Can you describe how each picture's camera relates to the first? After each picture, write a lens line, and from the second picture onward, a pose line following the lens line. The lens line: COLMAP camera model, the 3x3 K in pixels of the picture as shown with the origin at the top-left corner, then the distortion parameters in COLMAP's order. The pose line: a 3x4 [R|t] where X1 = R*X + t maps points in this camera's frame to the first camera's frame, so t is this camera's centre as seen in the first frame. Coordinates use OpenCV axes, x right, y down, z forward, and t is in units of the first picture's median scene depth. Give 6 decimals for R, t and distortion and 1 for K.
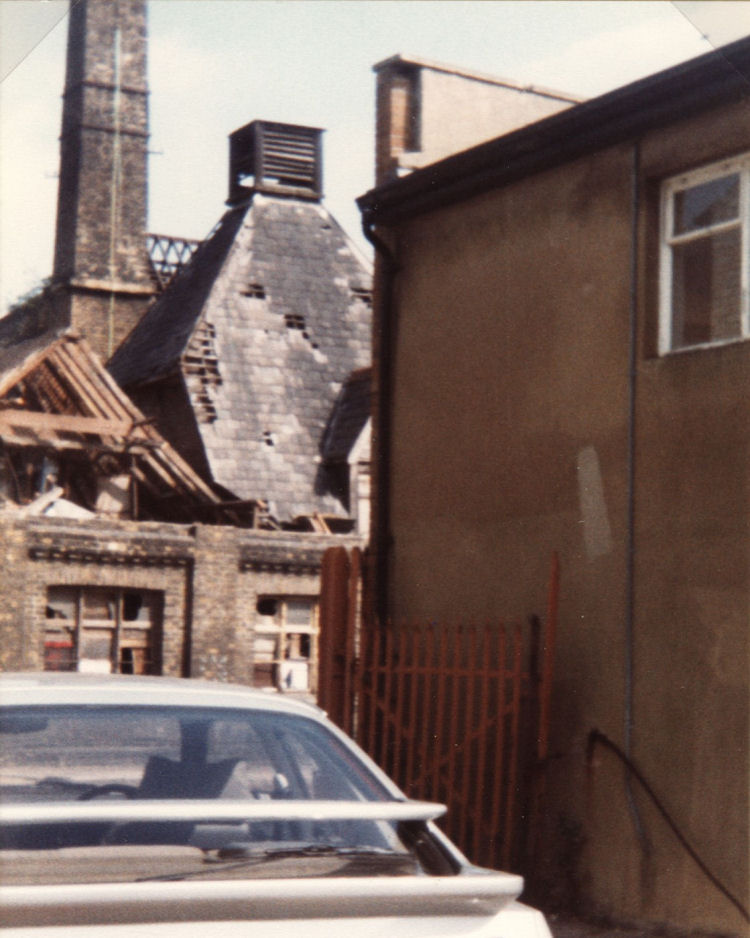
lens RADIAL K [[2099.7, 0, 375.0], [0, 2099.7, 469.0], [0, 0, 1]] dist [0.268394, 0.188001]
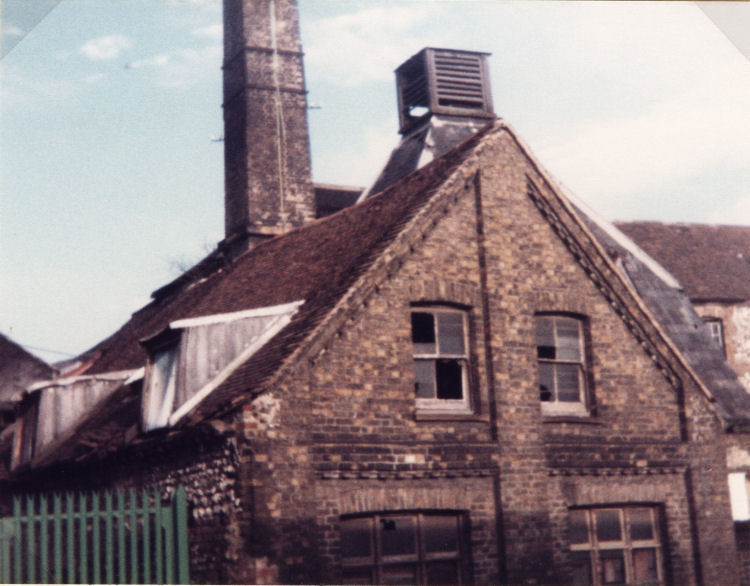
lens RADIAL K [[1414.2, 0, 389.3], [0, 1414.2, 277.9], [0, 0, 1]] dist [0.151239, -0.128100]
pose [[0.995982, -0.087362, 0.019678, -0.104148], [0.088962, 0.990408, -0.105721, 0.018987], [-0.010254, 0.107047, 0.994201, 0.351055]]
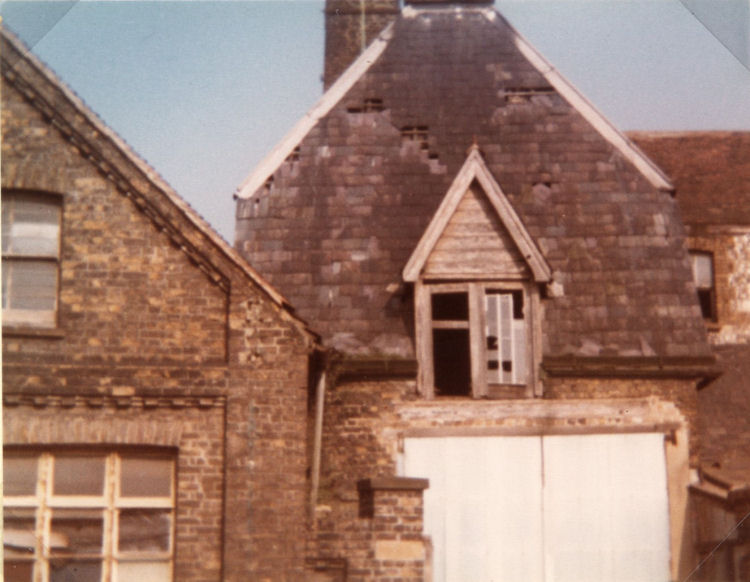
lens RADIAL K [[1405.7, 0, 392.0], [0, 1405.7, 291.2], [0, 0, 1]] dist [0.076430, 0.031757]
pose [[0.874365, -0.130847, -0.467295, 0.199069], [0.069012, 0.986703, -0.147157, 0.067732], [0.480336, 0.096420, 0.871769, 0.558272]]
